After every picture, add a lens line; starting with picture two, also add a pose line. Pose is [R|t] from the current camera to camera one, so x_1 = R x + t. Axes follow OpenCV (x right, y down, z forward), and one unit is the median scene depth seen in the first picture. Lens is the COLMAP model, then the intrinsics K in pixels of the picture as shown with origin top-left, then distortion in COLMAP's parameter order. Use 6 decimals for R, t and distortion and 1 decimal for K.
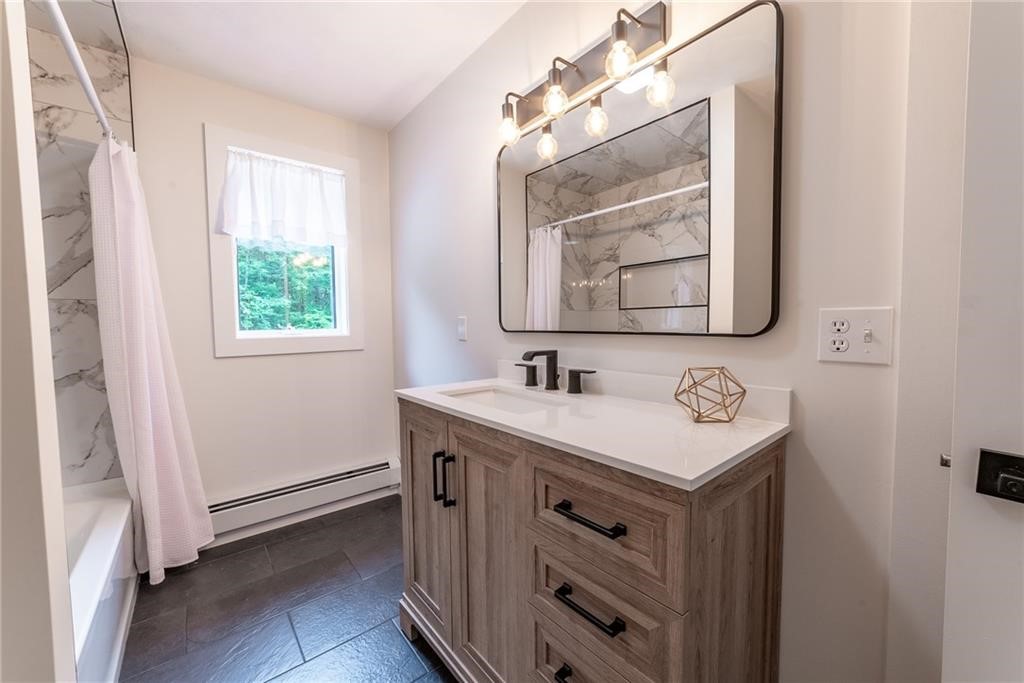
lens RADIAL K [[392.4, 0, 509.9], [0, 392.4, 342.6], [0, 0, 1]] dist [0.000809, 0.000486]
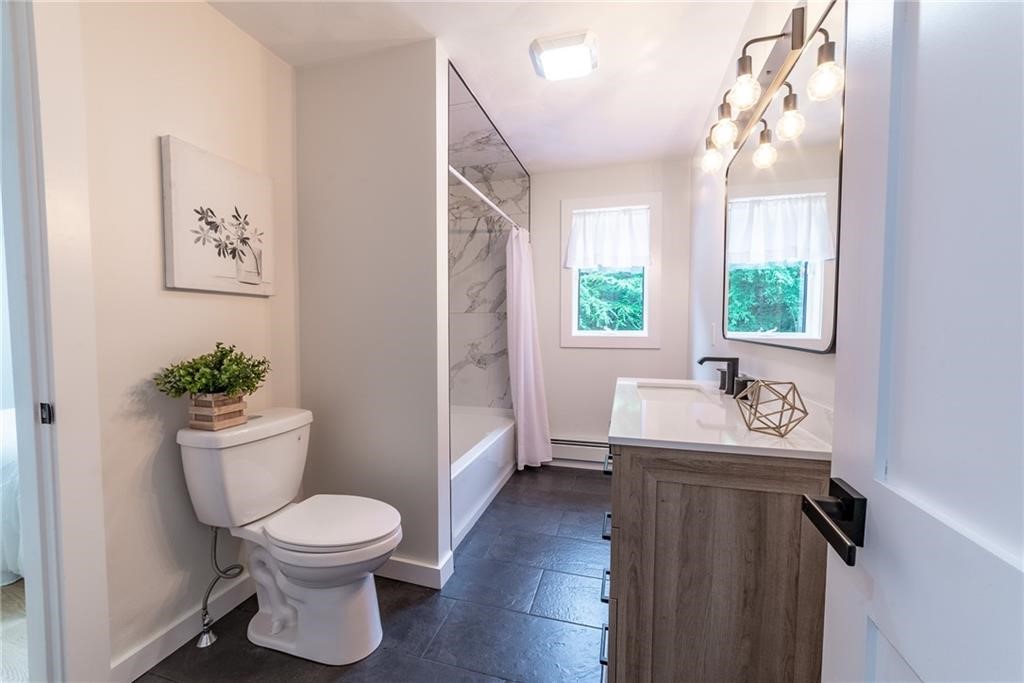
lens RADIAL K [[392.4, 0, 513.2], [0, 392.4, 341.5], [0, 0, 1]] dist [0.000809, 0.000486]
pose [[0.576745, 0.049844, -0.815402, 0.427364], [-0.052968, 0.998318, 0.023561, -0.011270], [0.815205, 0.029602, 0.578415, -0.067844]]
